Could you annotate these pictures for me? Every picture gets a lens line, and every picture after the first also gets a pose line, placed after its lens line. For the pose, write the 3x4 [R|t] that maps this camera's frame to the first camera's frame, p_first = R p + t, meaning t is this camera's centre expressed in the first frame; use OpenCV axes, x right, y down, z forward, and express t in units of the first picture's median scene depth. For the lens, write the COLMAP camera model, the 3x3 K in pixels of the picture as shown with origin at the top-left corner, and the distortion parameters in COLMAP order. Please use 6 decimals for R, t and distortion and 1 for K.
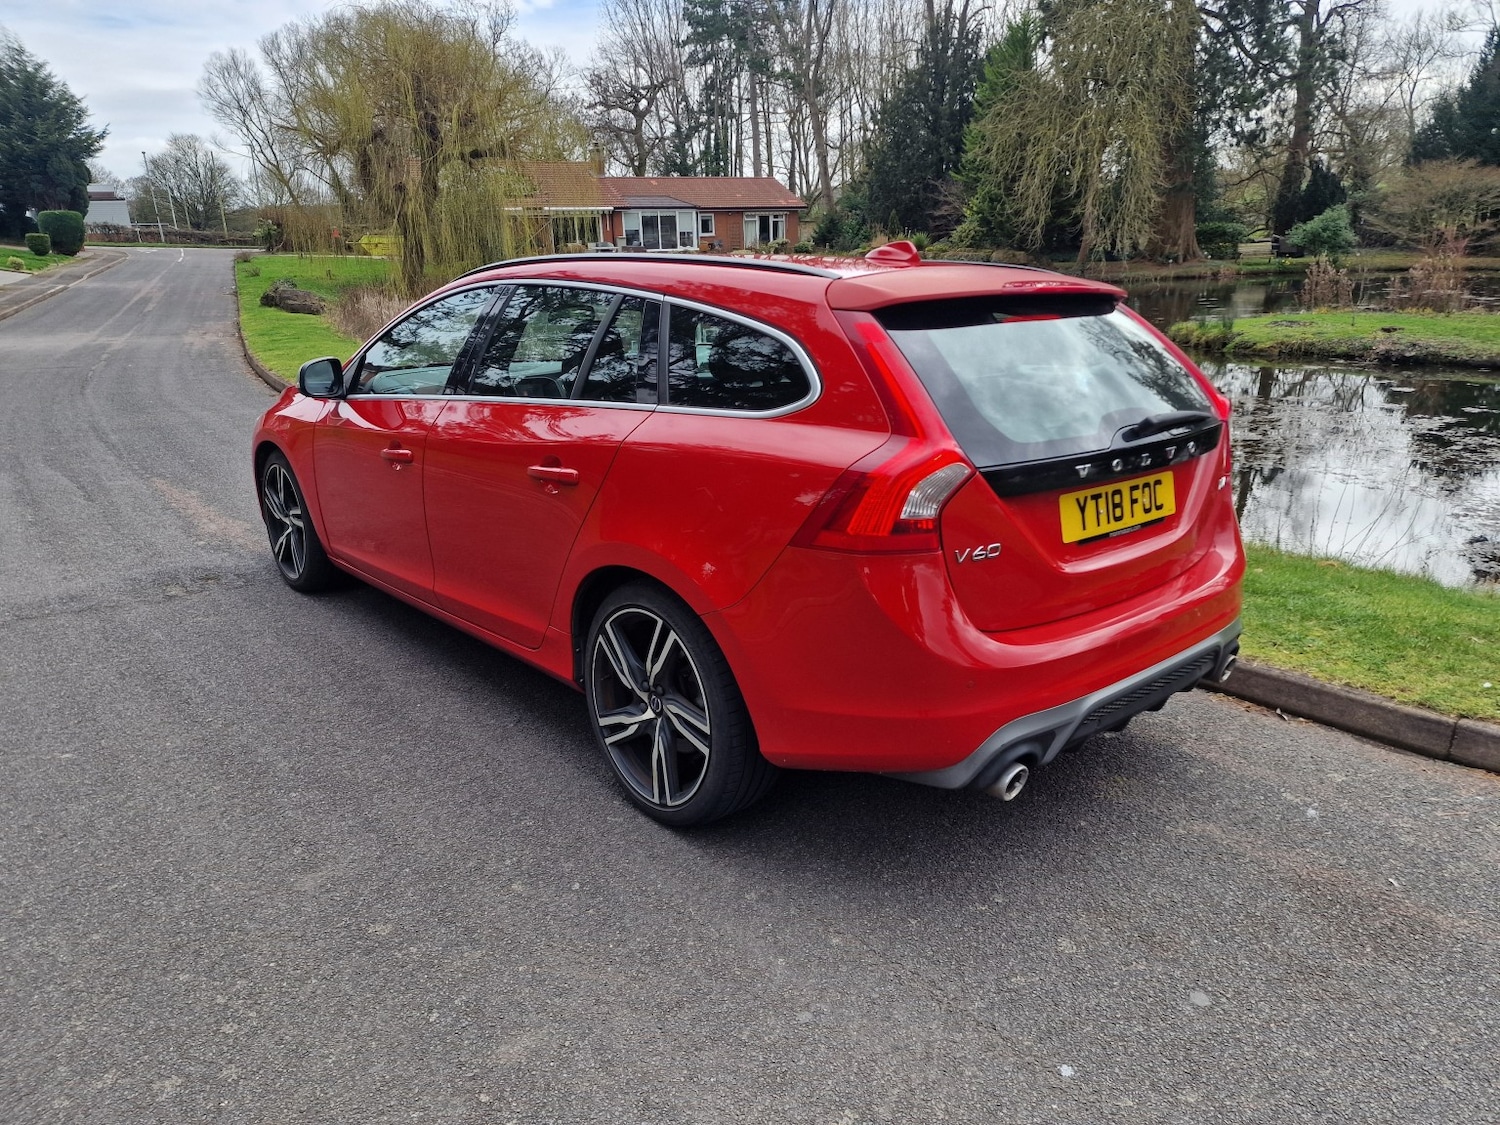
lens RADIAL K [[996.1, 0, 757.0], [0, 996.1, 567.5], [0, 0, 1]] dist [0.081861, -0.068067]
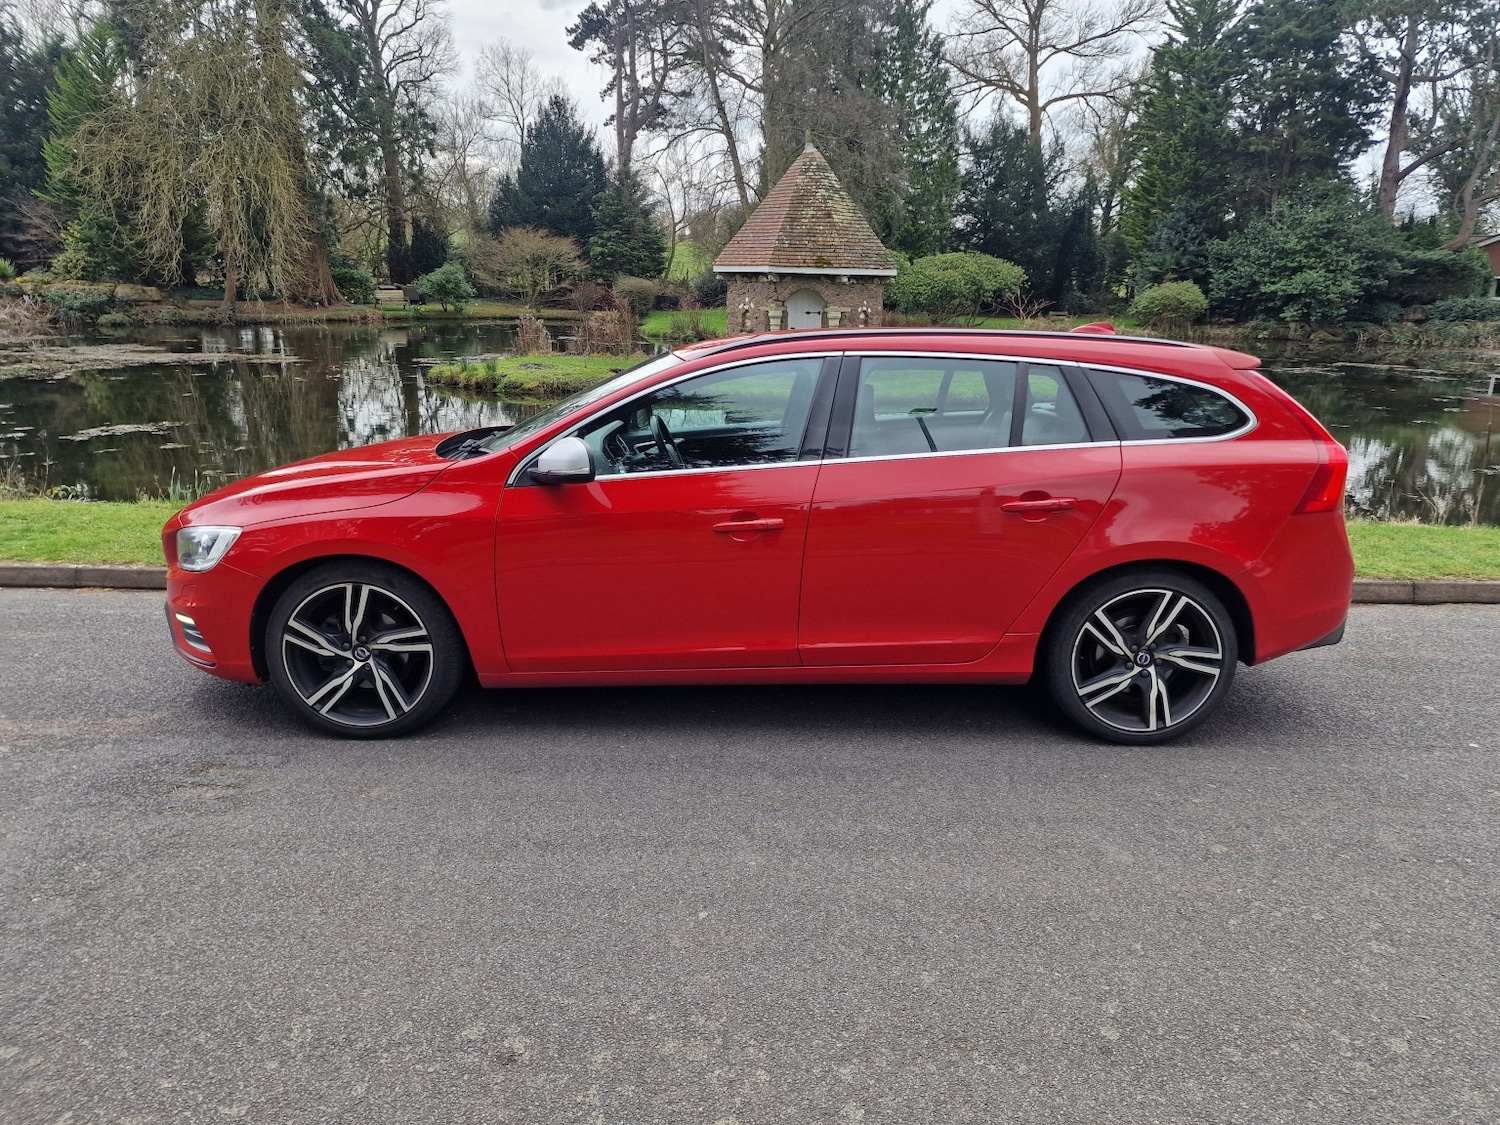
lens RADIAL K [[1000.1, 0, 759.0], [0, 1000.1, 565.4], [0, 0, 1]] dist [0.078983, -0.069152]
pose [[0.662307, -0.168502, 0.730038, -0.073208], [0.197512, 0.979182, 0.046820, -0.007975], [-0.722729, 0.113182, 0.681801, 0.021585]]
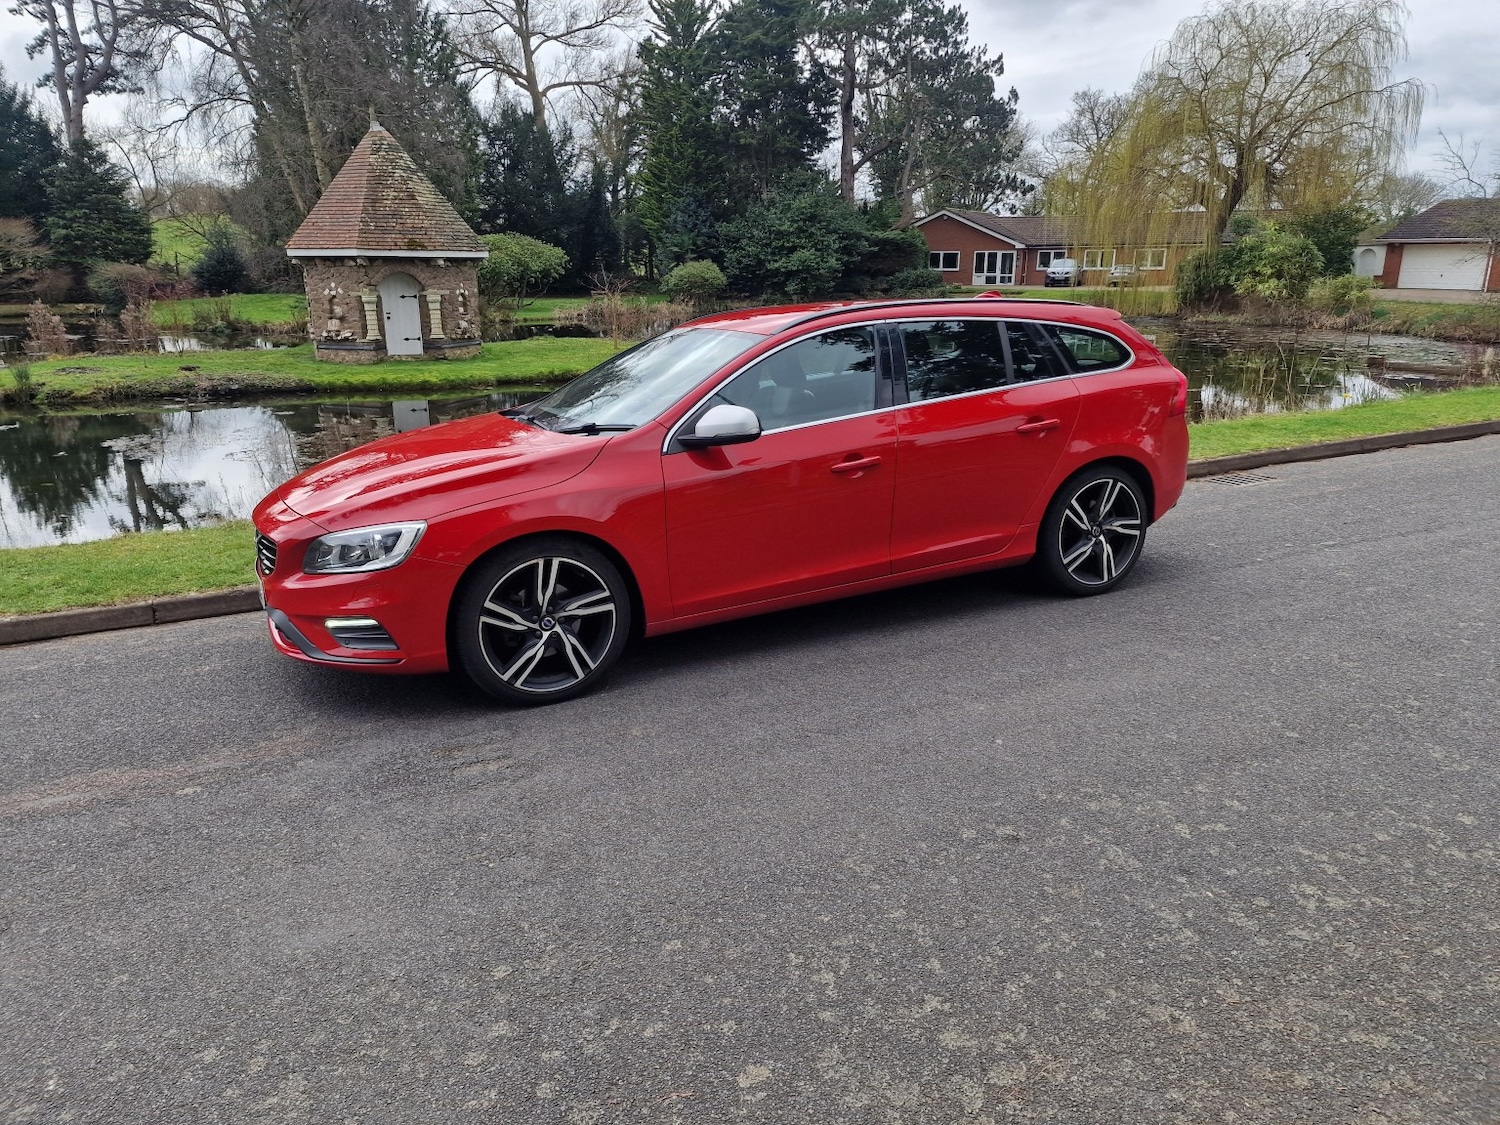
lens RADIAL K [[998.7, 0, 734.2], [0, 998.7, 549.2], [0, 0, 1]] dist [0.078801, -0.069999]
pose [[0.271606, -0.240461, 0.931884, -0.105738], [0.295492, 0.942350, 0.157038, -0.016960], [-0.915923, 0.232712, 0.327003, 0.051535]]
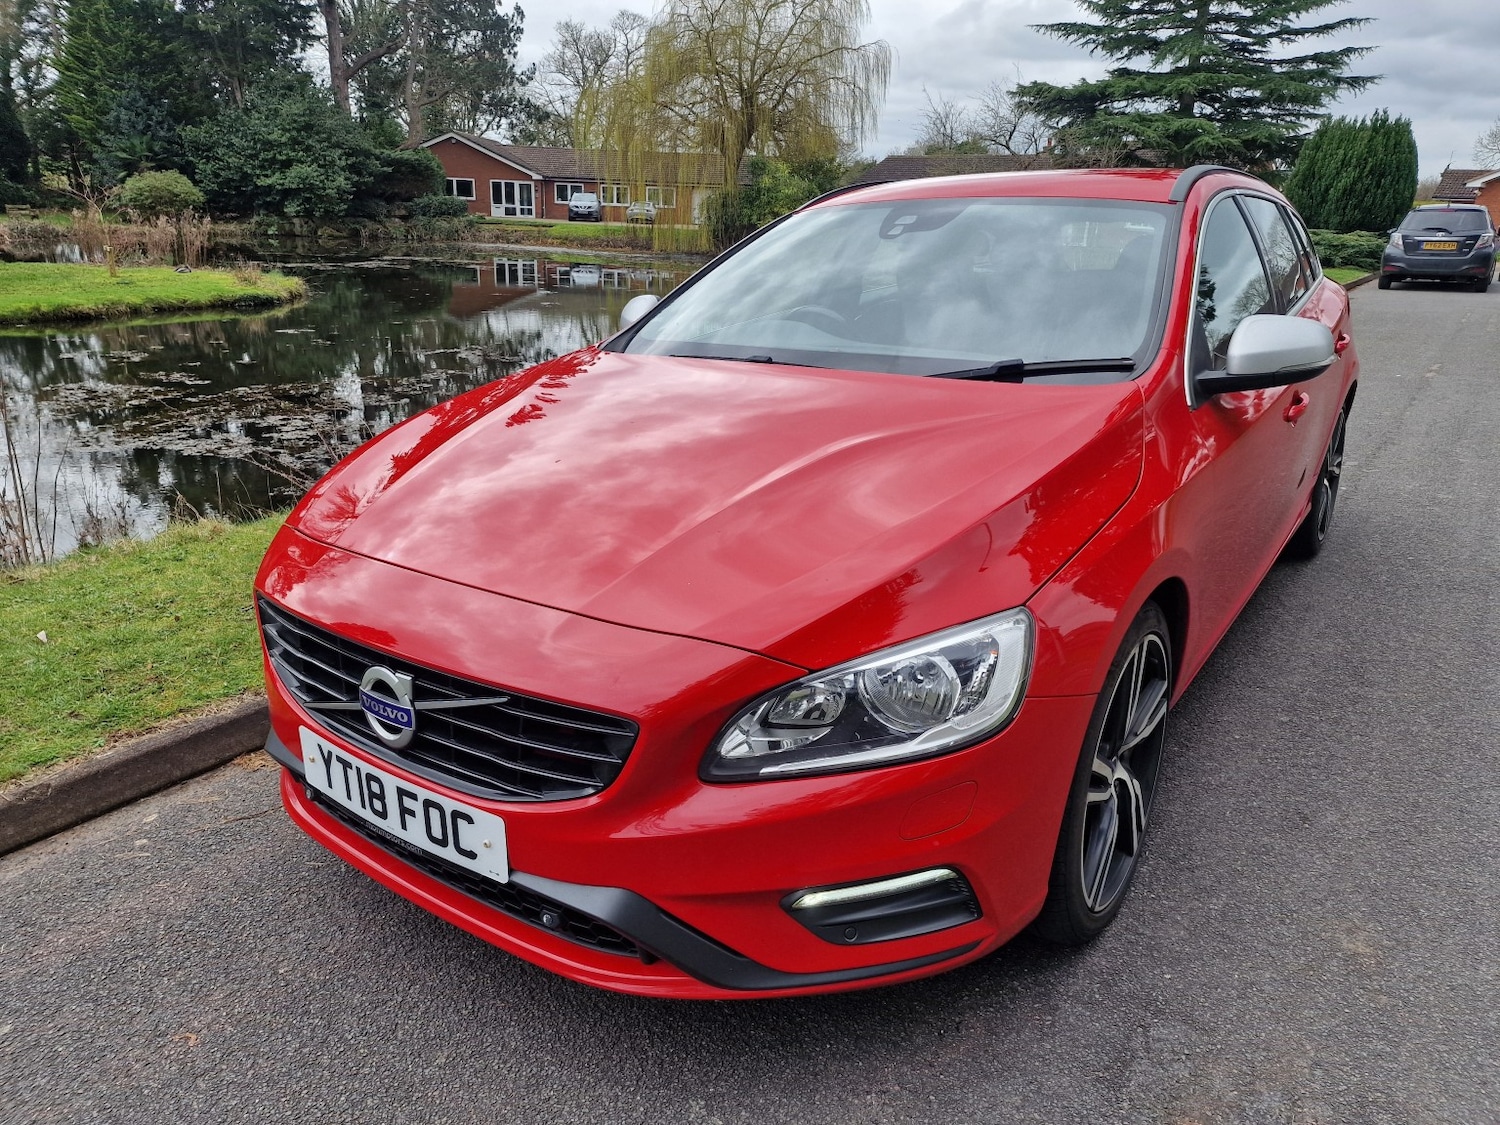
lens RADIAL K [[1000.8, 0, 743.9], [0, 1000.8, 547.1], [0, 0, 1]] dist [0.078928, -0.070268]
pose [[-0.221595, -0.295095, 0.929416, -0.070626], [0.277661, 0.894563, 0.350230, -0.028420], [-0.934773, 0.335671, -0.116294, 0.104401]]
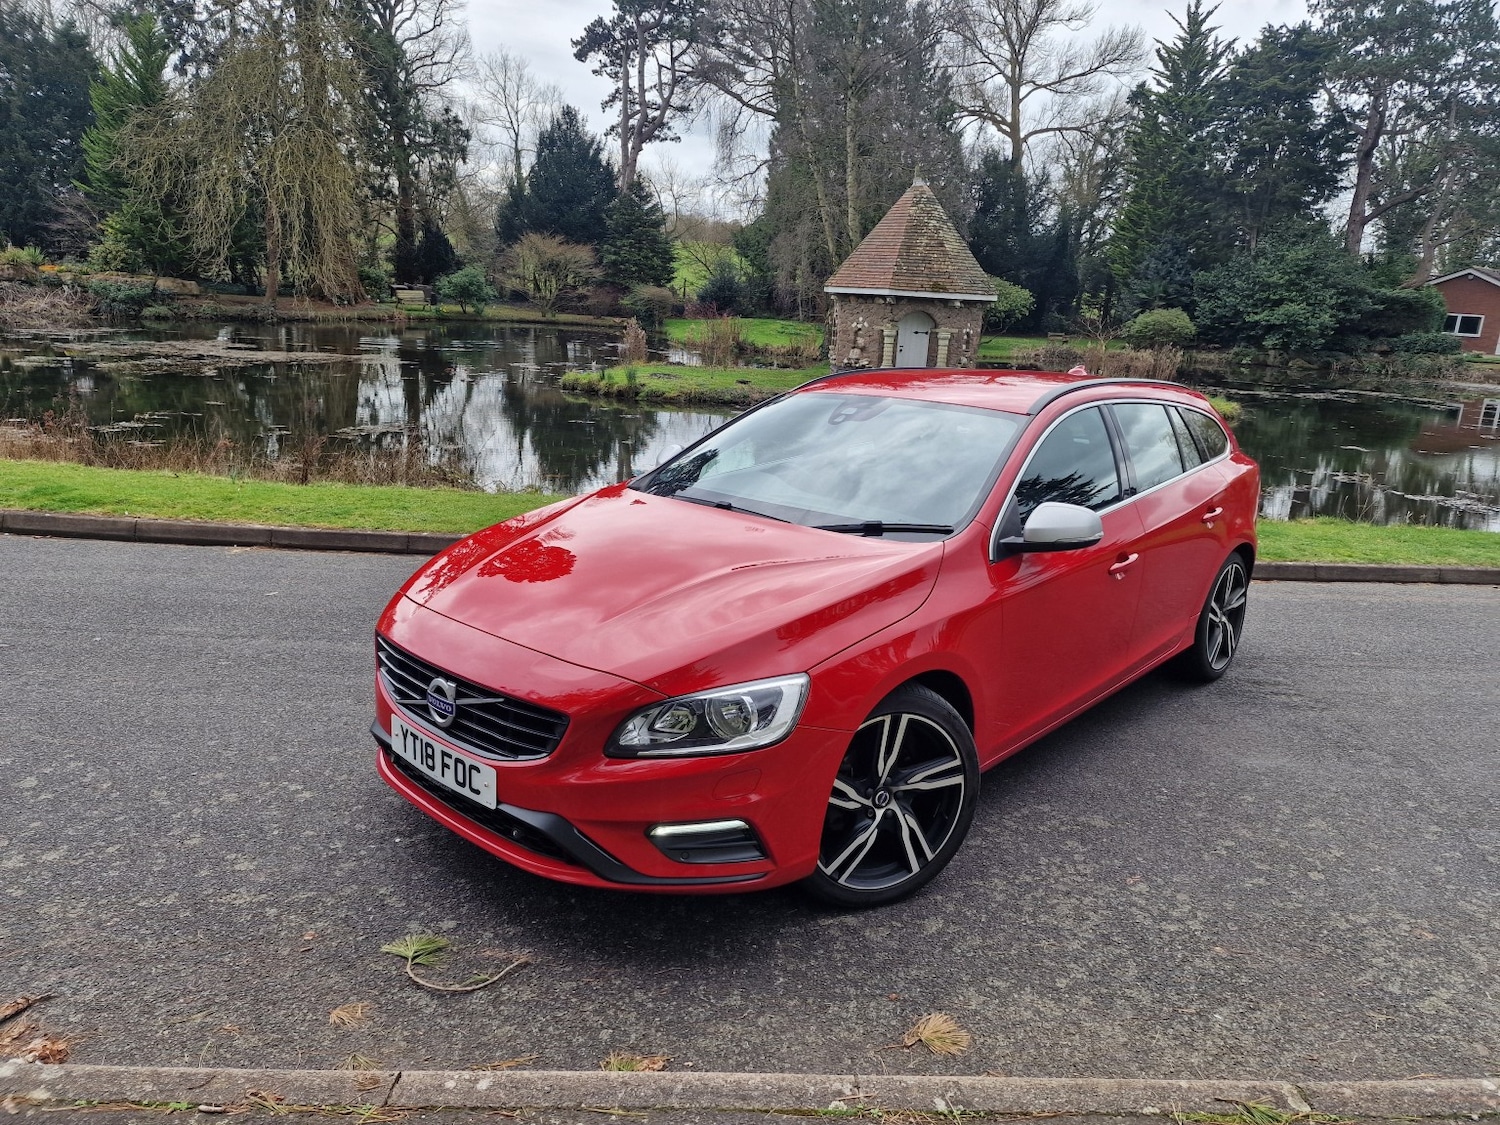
lens RADIAL K [[999.6, 0, 763.1], [0, 999.6, 549.3], [0, 0, 1]] dist [0.080028, -0.071815]
pose [[0.603086, -0.144239, 0.784527, -0.153314], [0.180601, 0.982666, 0.041835, -0.024325], [-0.776963, 0.116456, 0.618682, 0.069496]]
